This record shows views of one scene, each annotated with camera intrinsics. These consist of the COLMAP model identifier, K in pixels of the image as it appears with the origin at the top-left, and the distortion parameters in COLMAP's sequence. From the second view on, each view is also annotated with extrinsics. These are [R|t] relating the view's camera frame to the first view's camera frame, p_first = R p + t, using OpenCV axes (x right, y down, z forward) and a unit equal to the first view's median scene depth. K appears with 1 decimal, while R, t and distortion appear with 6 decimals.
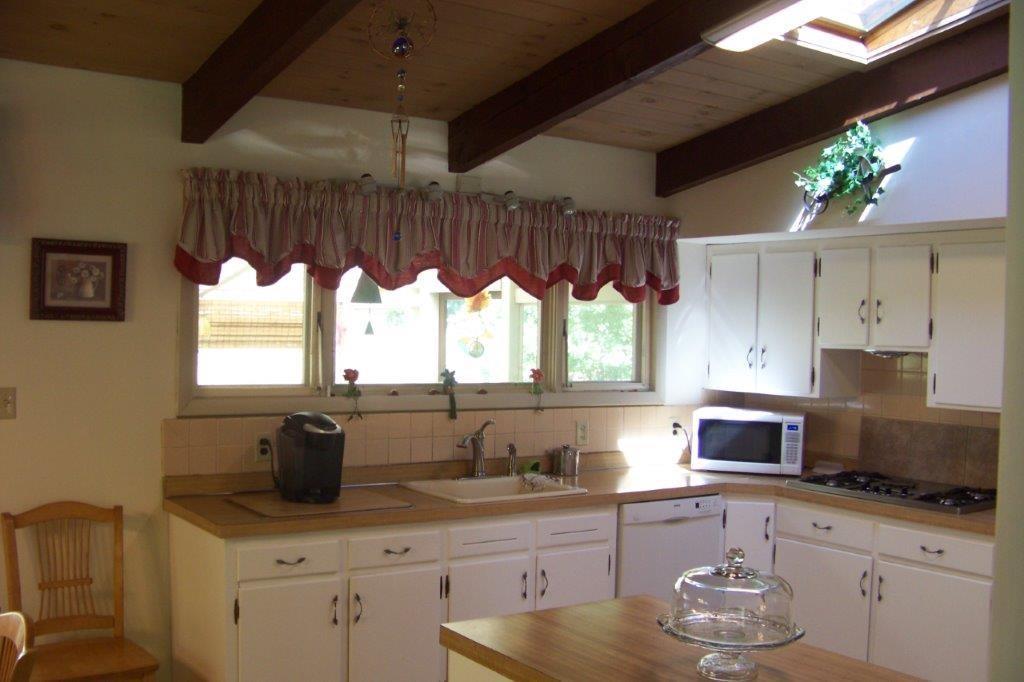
lens RADIAL K [[1081.1, 0, 512.0], [0, 1081.1, 341.0], [0, 0, 1]] dist [-0.234268, 0.231004]
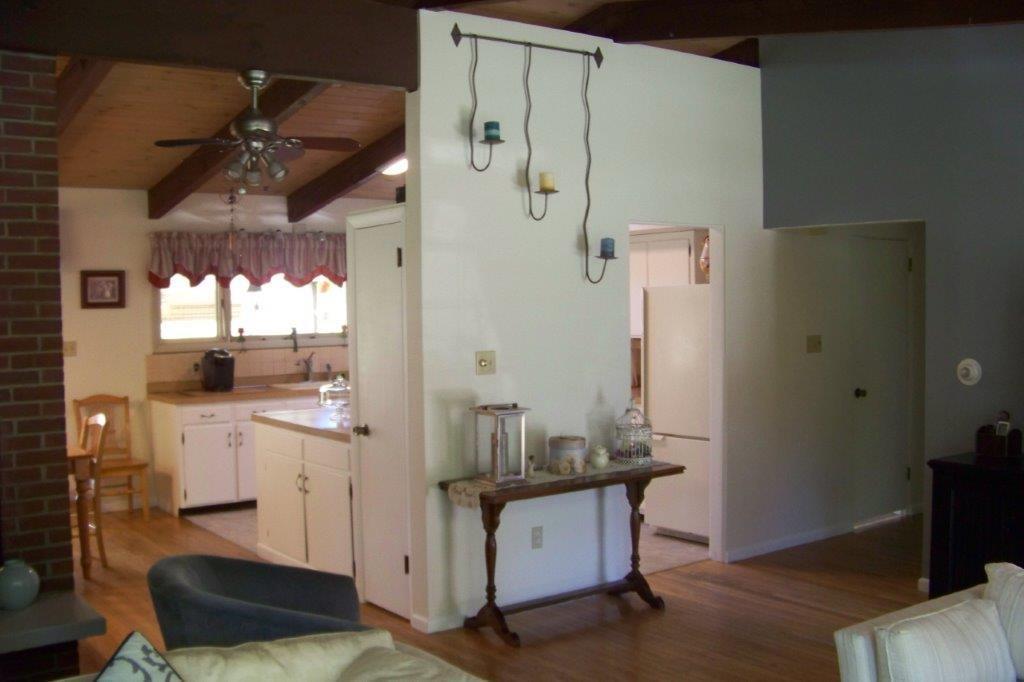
lens RADIAL K [[1081.1, 0, 512.0], [0, 1081.1, 341.0], [0, 0, 1]] dist [-0.234268, 0.231004]
pose [[0.998780, -0.038949, 0.030344, 0.276418], [0.038080, 0.998862, 0.028728, 0.013302], [-0.031428, -0.027537, 0.999127, -0.925413]]
